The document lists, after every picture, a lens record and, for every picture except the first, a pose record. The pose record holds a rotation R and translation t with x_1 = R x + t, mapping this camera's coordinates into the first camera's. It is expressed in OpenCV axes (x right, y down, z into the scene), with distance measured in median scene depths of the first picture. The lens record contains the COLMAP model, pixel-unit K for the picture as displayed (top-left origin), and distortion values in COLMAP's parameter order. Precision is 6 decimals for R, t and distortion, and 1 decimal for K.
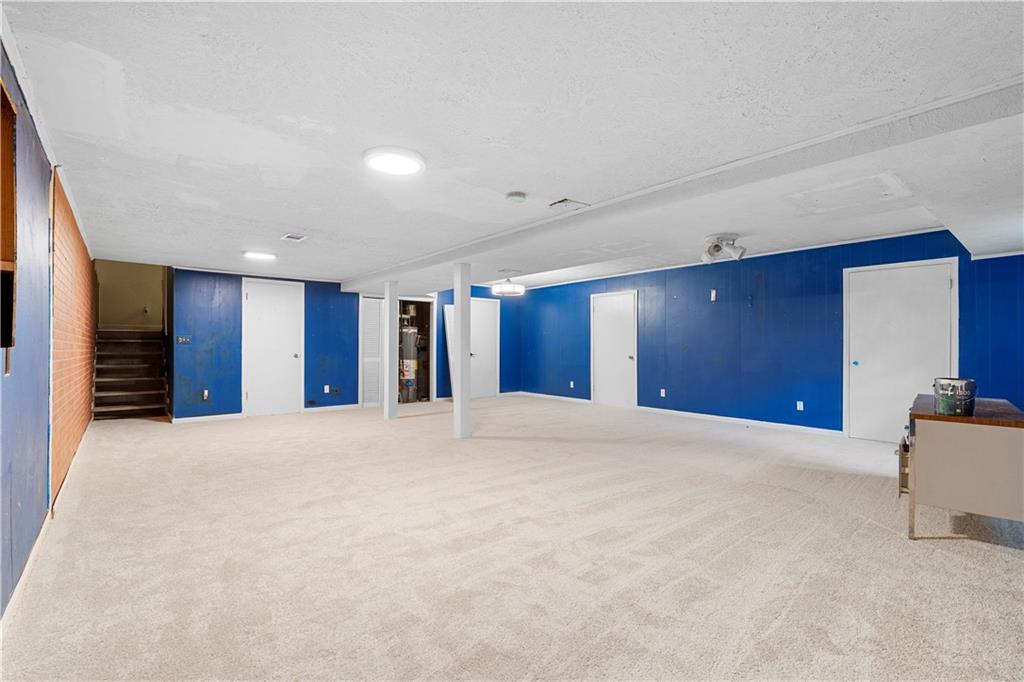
lens RADIAL K [[466.8, 0, 510.5], [0, 466.8, 344.0], [0, 0, 1]] dist [-0.002436, 0.001236]
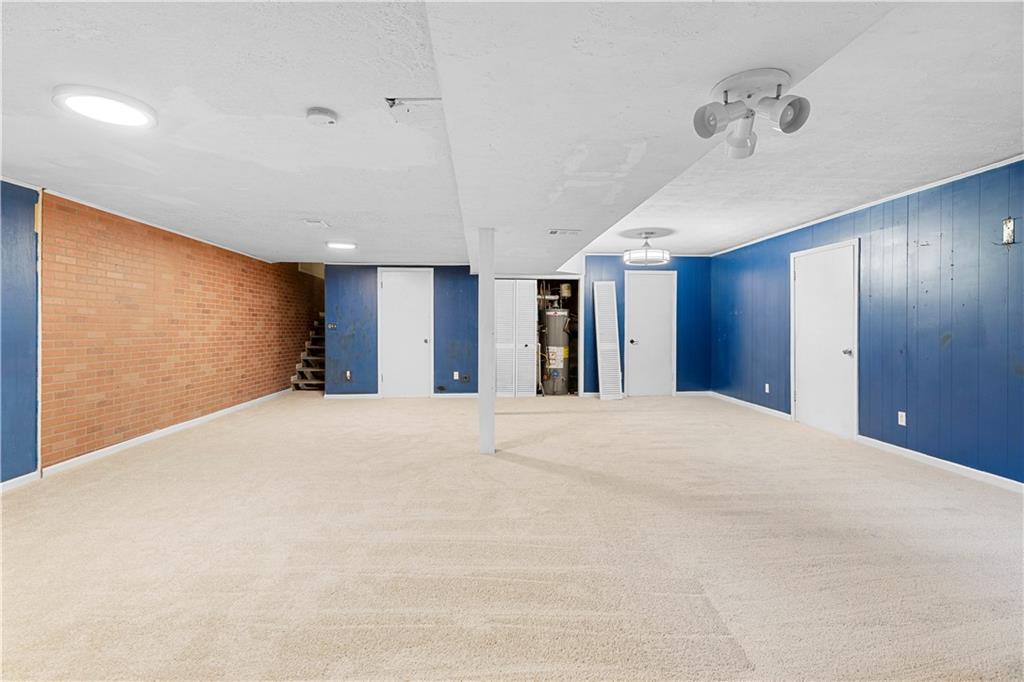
lens RADIAL K [[466.8, 0, 518.0], [0, 466.8, 324.9], [0, 0, 1]] dist [-0.002436, 0.001236]
pose [[0.813205, -0.004152, -0.581962, 0.259531], [0.004339, 0.999990, -0.001070, -0.006904], [0.581961, -0.001655, 0.813215, 0.263408]]
